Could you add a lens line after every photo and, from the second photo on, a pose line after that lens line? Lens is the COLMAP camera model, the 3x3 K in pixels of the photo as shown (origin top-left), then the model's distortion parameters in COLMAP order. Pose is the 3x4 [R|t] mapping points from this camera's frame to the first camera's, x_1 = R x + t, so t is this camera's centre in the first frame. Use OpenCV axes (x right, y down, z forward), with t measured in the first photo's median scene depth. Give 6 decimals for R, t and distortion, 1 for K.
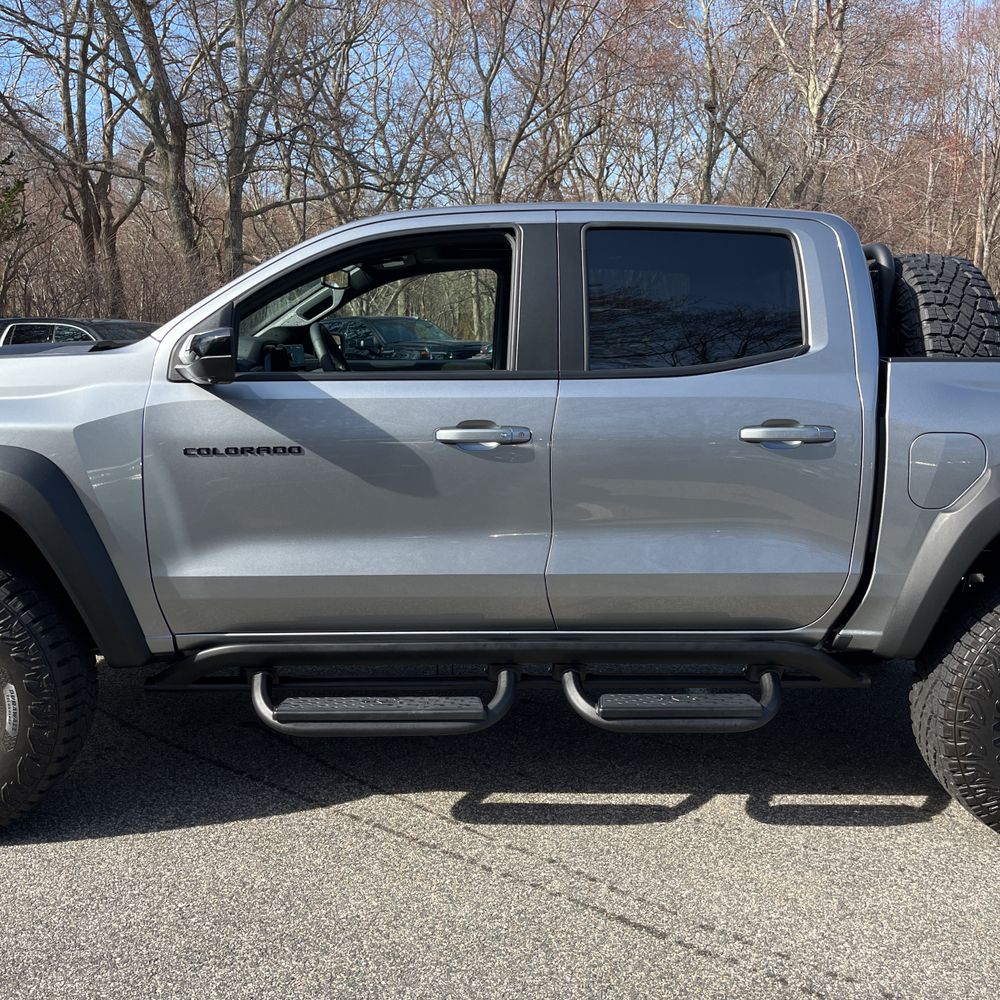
lens RADIAL K [[1010.8, 0, 489.5], [0, 1010.8, 495.7], [0, 0, 1]] dist [0.031181, -0.009233]
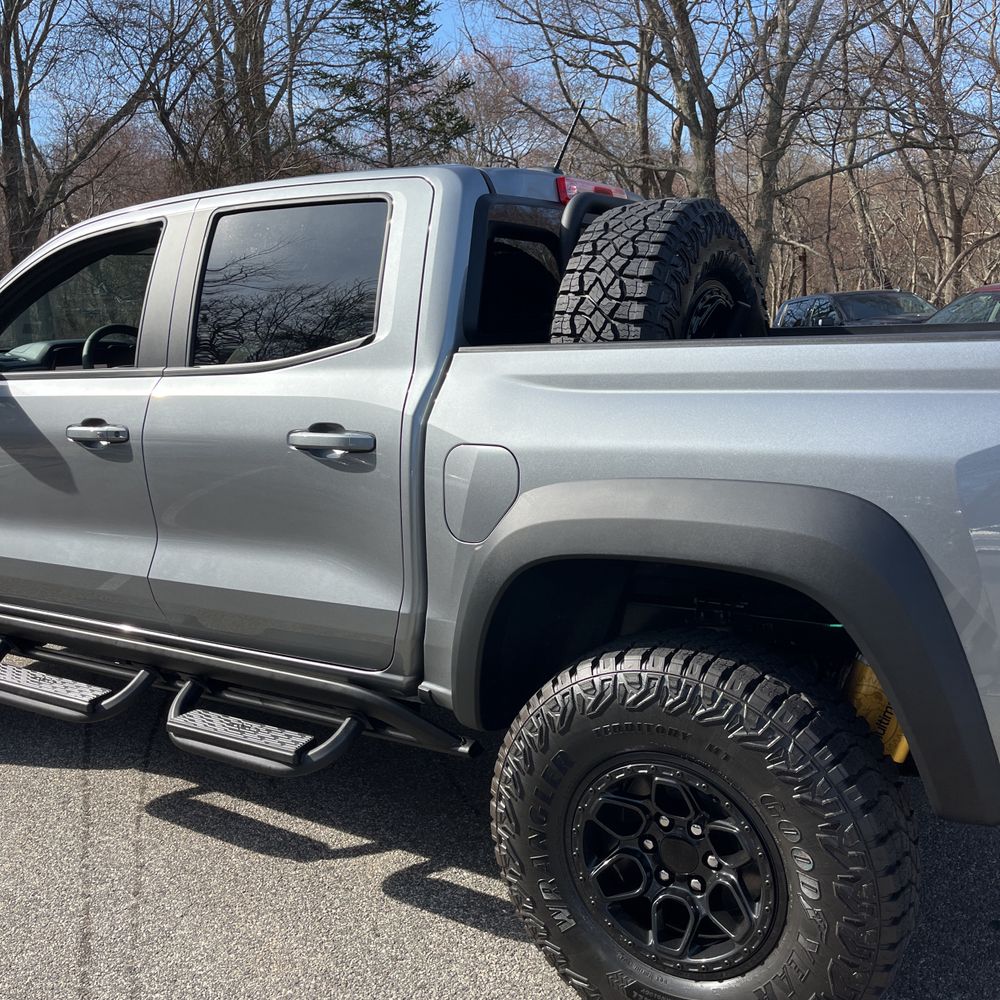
lens RADIAL K [[1010.8, 0, 489.5], [0, 1010.8, 495.7], [0, 0, 1]] dist [0.031181, -0.009233]
pose [[0.824826, 0.054867, -0.562718, 0.796667], [-0.044845, 0.998493, 0.031623, -0.042770], [0.563606, -0.000848, 0.826044, 0.336054]]
